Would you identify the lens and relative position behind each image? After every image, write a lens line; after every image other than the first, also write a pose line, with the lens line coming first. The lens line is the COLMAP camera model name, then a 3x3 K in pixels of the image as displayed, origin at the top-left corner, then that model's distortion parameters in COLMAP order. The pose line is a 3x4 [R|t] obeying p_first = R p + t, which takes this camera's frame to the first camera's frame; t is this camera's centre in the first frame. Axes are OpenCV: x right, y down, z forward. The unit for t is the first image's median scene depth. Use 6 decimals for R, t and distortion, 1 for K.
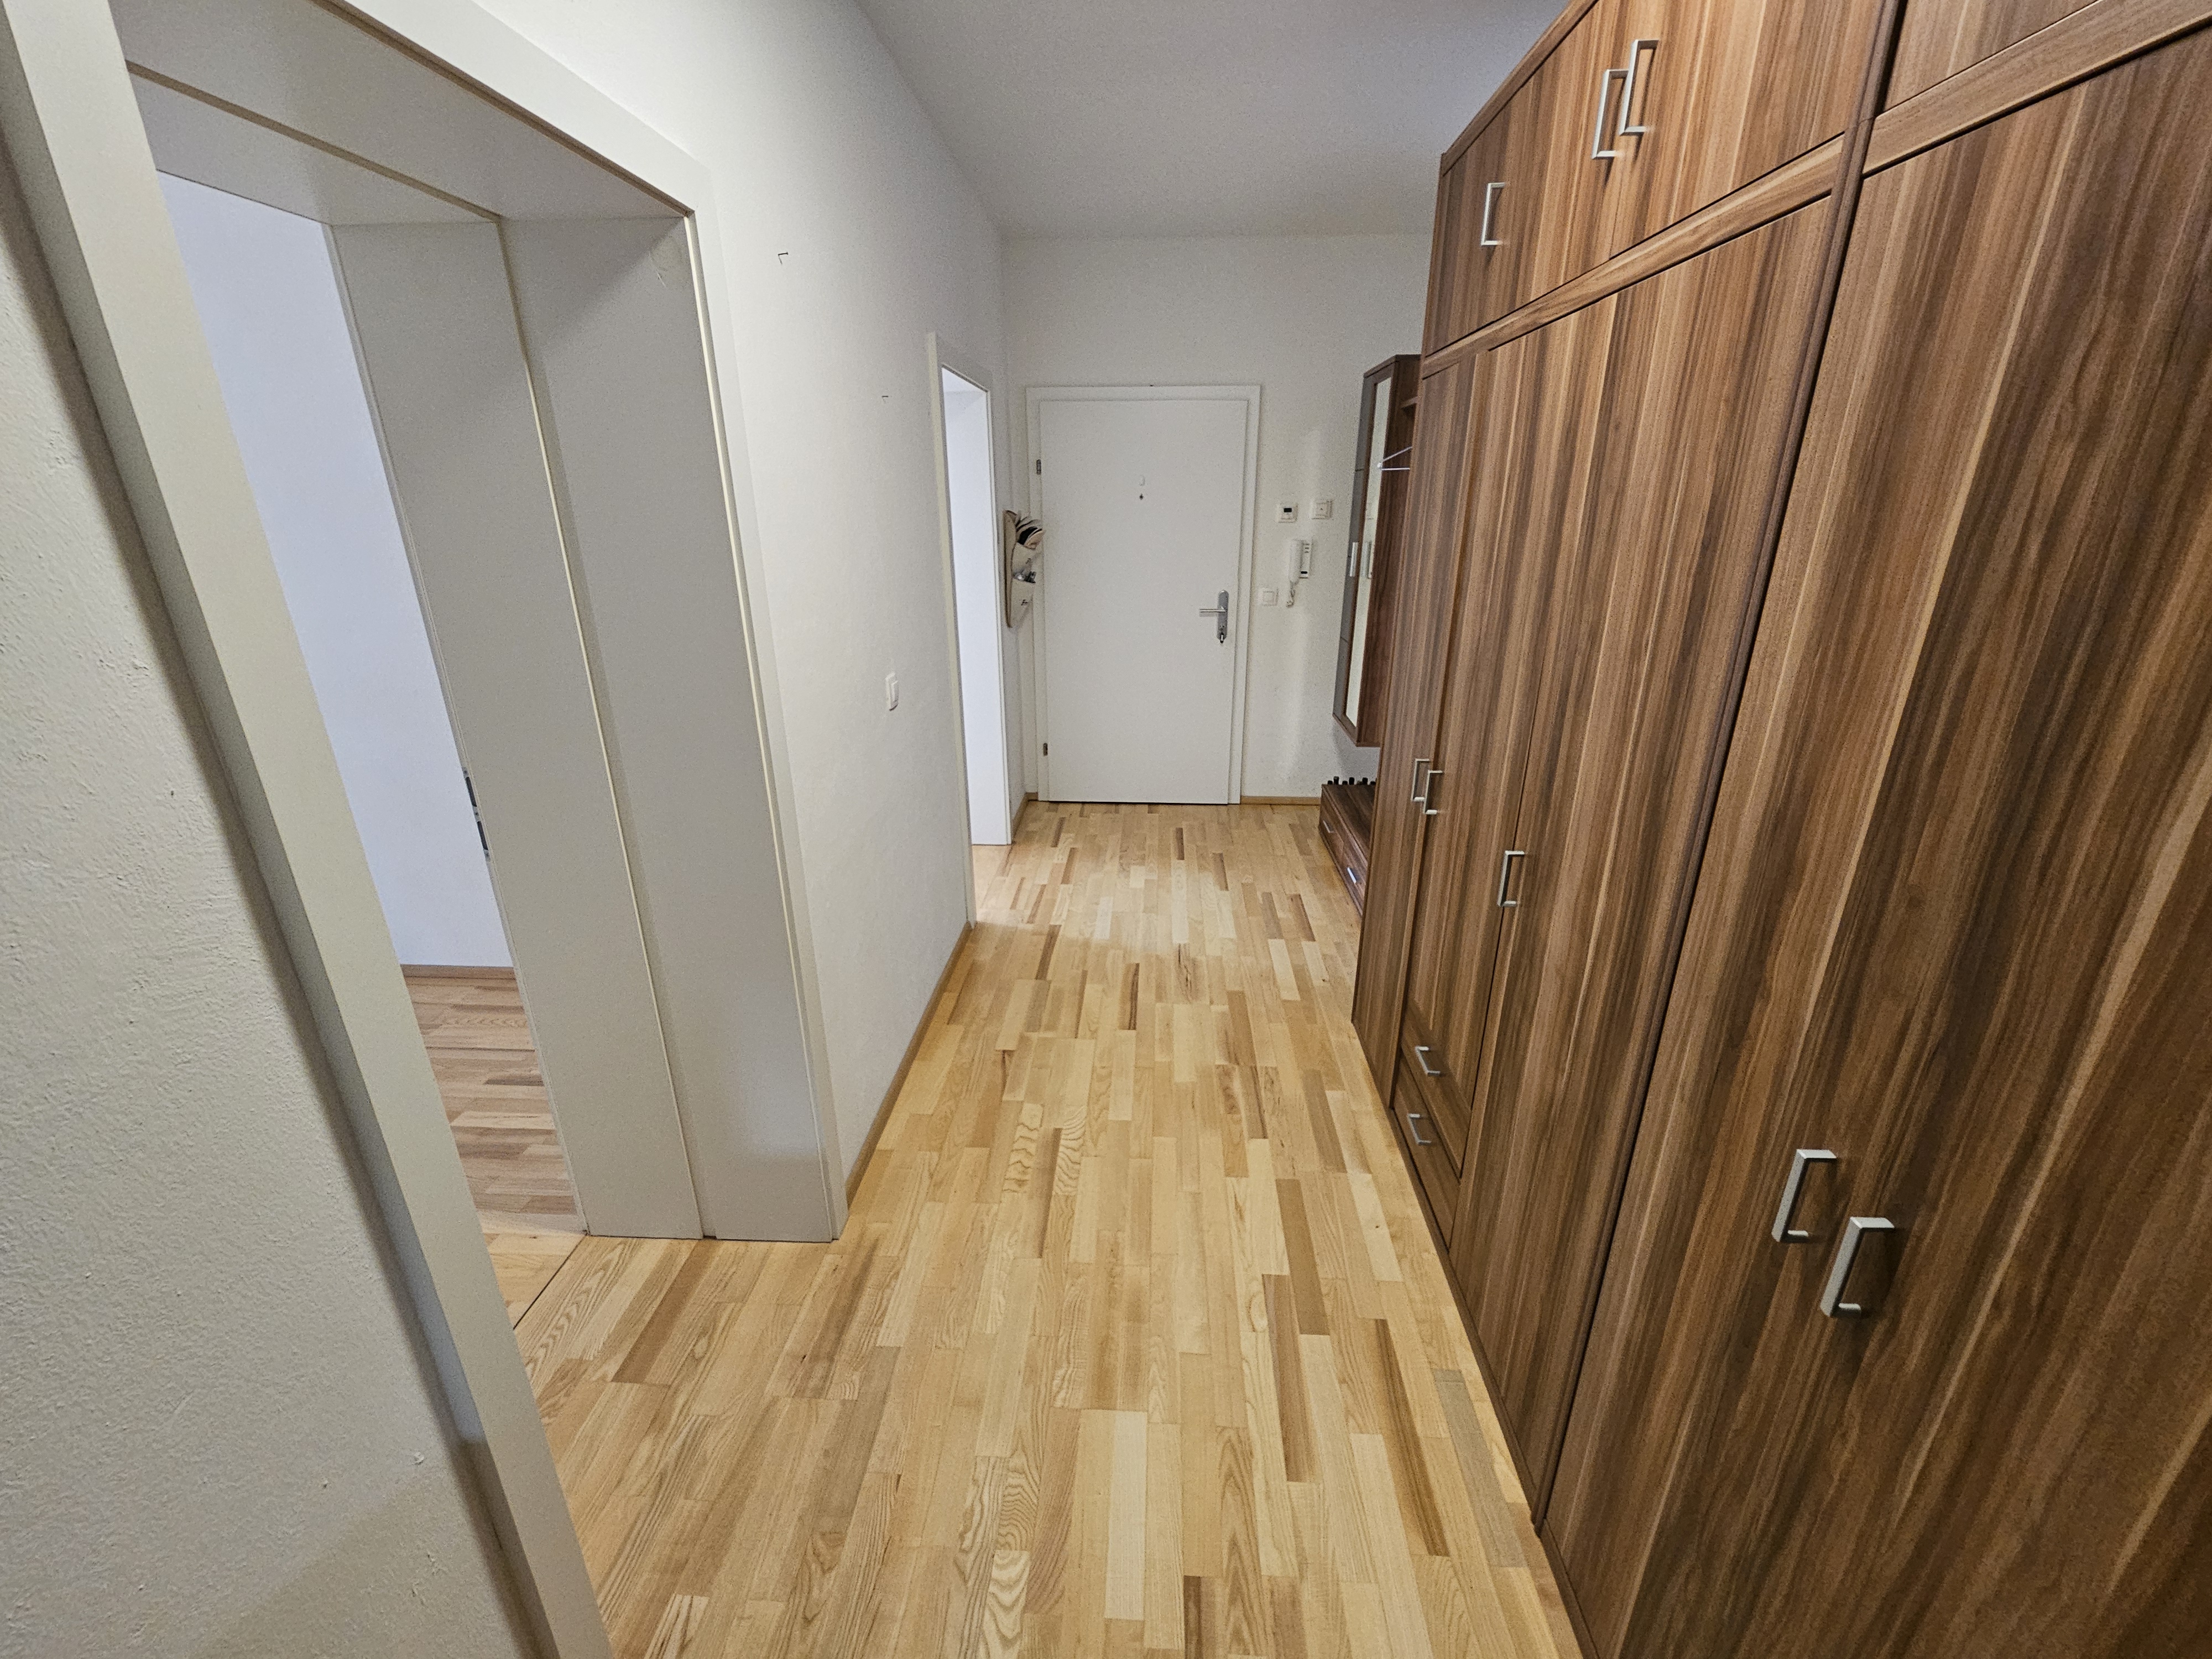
lens RADIAL K [[911.5, 0, 1109.7], [0, 911.5, 825.1], [0, 0, 1]] dist [-0.000435, -0.000561]
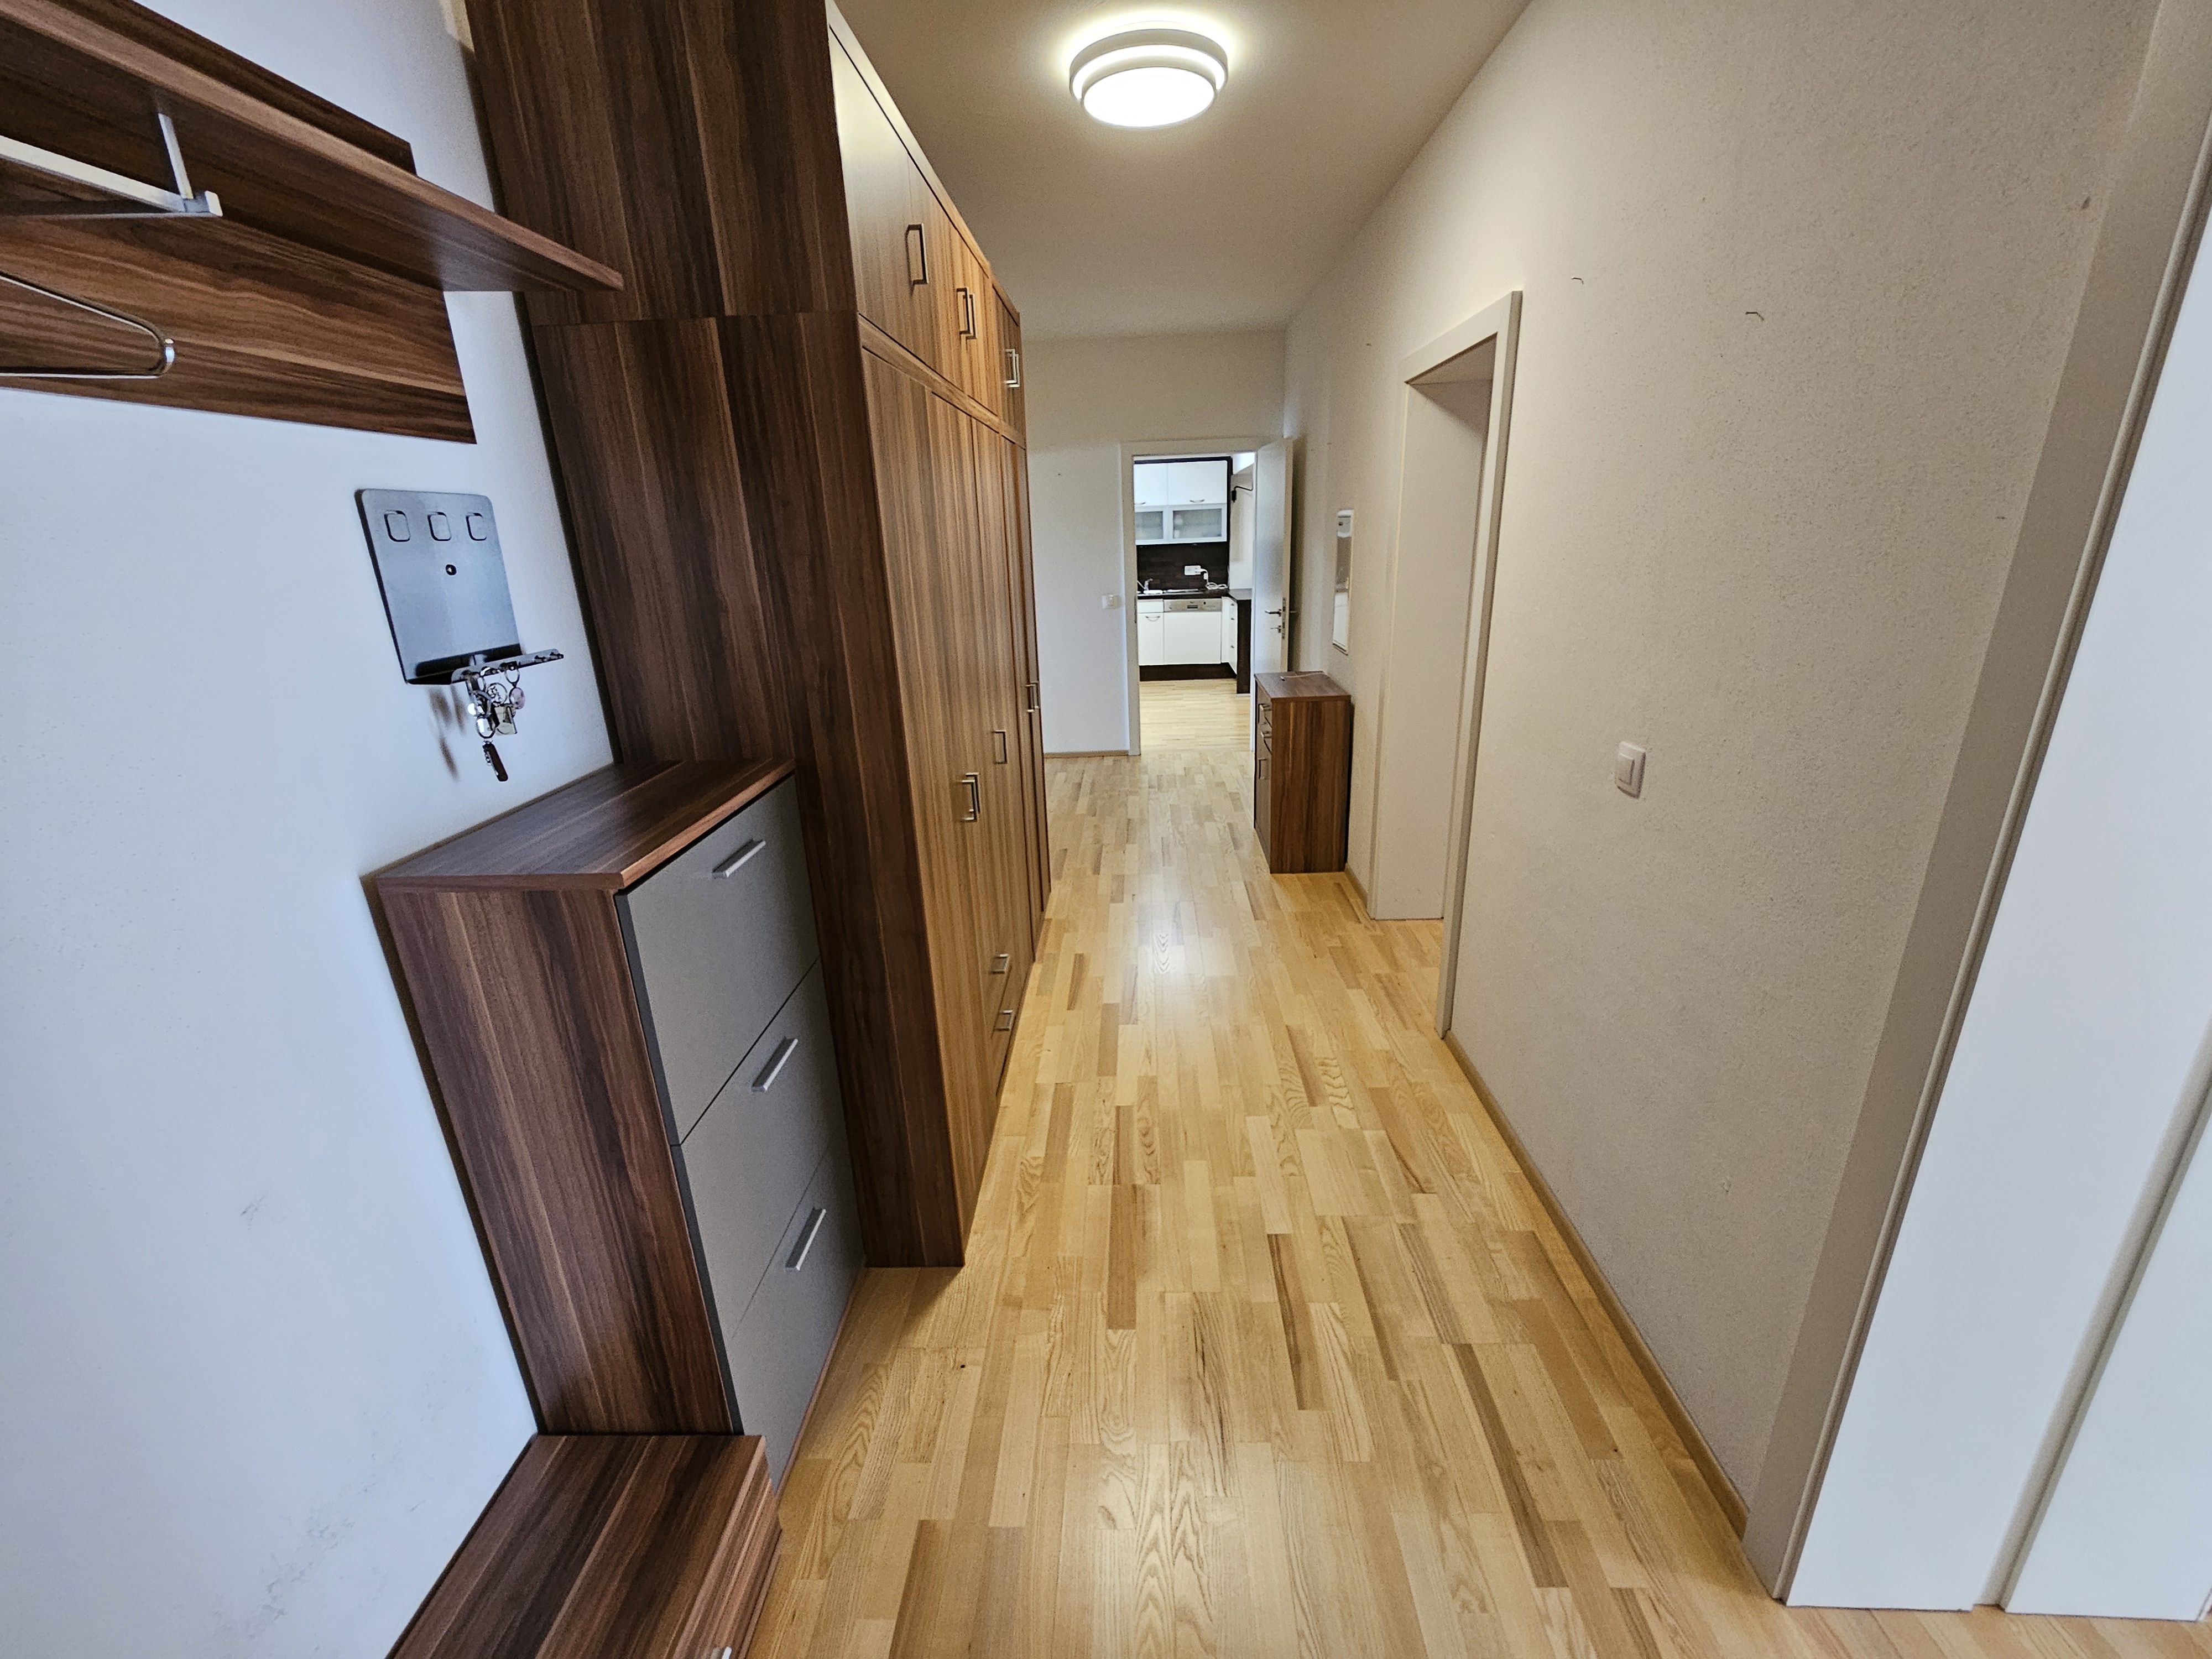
lens RADIAL K [[911.5, 0, 1097.8], [0, 911.5, 833.4], [0, 0, 1]] dist [-0.000435, -0.000561]
pose [[-0.998977, 0.045209, 0.001156, 0.167227], [0.036091, 0.781582, 0.622757, -0.547000], [0.027251, 0.622162, -0.782414, 1.538177]]
